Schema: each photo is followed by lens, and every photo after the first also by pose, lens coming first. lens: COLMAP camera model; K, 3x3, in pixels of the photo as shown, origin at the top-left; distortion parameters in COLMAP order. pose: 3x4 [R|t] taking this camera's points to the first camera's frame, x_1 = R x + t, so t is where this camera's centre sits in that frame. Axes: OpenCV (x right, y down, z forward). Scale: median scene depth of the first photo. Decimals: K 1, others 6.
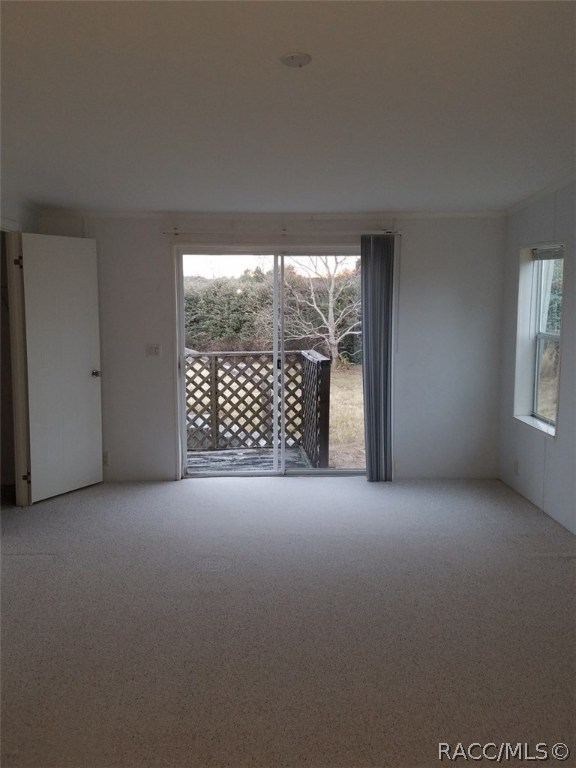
lens RADIAL K [[696.4, 0, 262.0], [0, 696.4, 368.8], [0, 0, 1]] dist [0.300947, -0.658088]
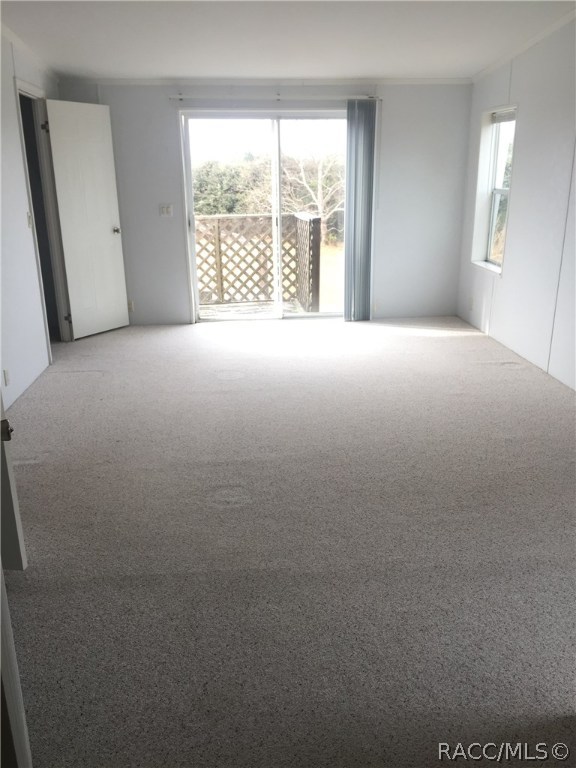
lens RADIAL K [[653.2, 0, 288.0], [0, 653.2, 384.0], [0, 0, 1]] dist [0.079660, -0.122226]
pose [[0.998598, -0.025303, 0.046493, -0.011689], [0.015537, 0.979770, 0.199524, 0.036600], [-0.050601, -0.198522, 0.978789, -0.096371]]
